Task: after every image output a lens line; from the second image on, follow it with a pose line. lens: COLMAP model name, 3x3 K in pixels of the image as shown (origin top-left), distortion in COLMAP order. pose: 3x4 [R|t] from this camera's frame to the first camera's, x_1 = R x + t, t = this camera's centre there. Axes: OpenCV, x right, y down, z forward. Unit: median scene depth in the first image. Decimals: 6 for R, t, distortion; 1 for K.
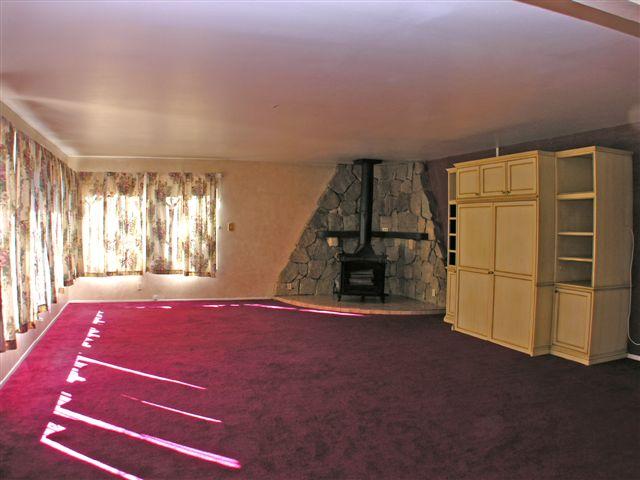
lens RADIAL K [[534.0, 0, 320.0], [0, 534.0, 240.0], [0, 0, 1]] dist [-0.298320, 0.167791]
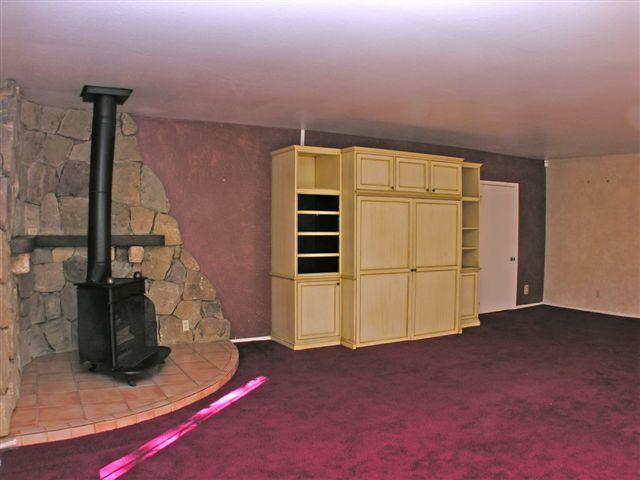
lens RADIAL K [[534.0, 0, 320.0], [0, 534.0, 240.0], [0, 0, 1]] dist [-0.298320, 0.167791]
pose [[-0.164071, -0.028926, 0.986024, -0.587201], [0.028378, 0.999018, 0.034029, -0.030234], [-0.986040, 0.033565, -0.163089, 1.245476]]
